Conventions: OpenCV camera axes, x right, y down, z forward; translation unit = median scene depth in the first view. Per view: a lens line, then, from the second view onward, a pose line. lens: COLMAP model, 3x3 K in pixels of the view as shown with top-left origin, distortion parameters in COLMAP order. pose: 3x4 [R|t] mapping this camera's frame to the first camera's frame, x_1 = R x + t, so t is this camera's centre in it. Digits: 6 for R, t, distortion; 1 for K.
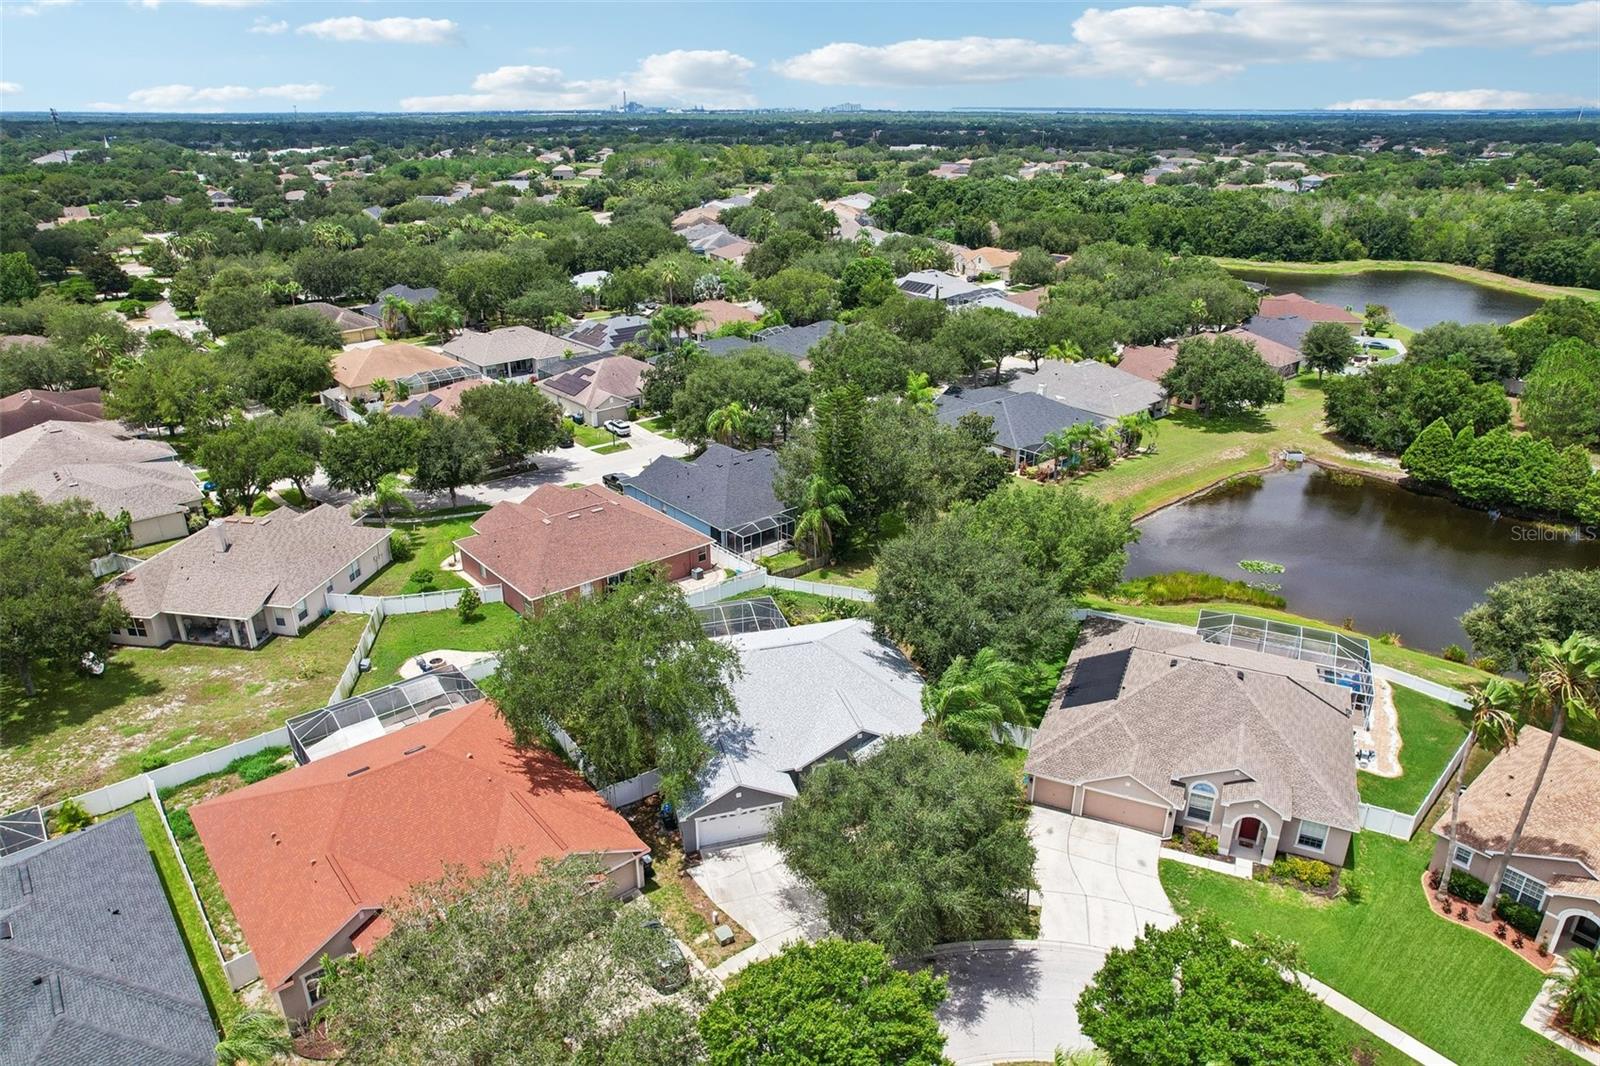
lens RADIAL K [[1021.1, 0, 800.0], [0, 1021.1, 533.0], [0, 0, 1]] dist [-0.062693, 0.053745]
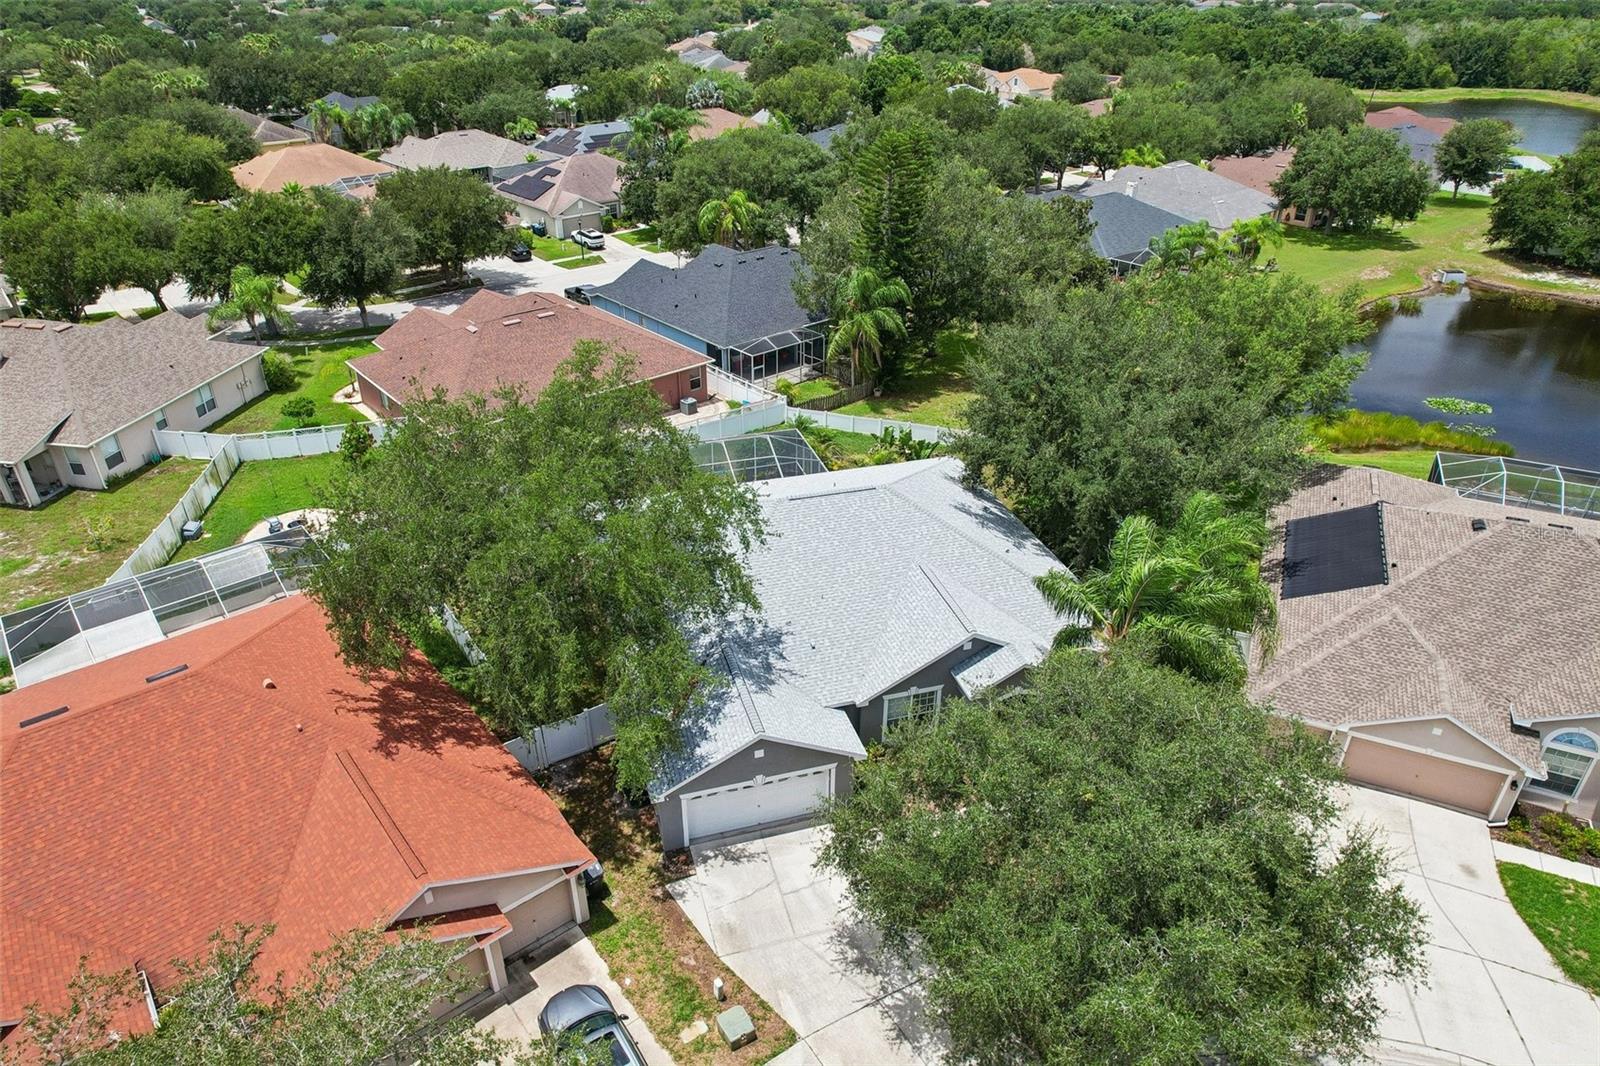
lens RADIAL K [[1021.1, 0, 800.0], [0, 1021.1, 533.0], [0, 0, 1]] dist [-0.062693, 0.053745]
pose [[0.999993, 0.003066, 0.002359, -0.023800], [-0.003318, 0.993313, 0.115405, 0.044541], [-0.001989, -0.115412, 0.993316, 0.277010]]
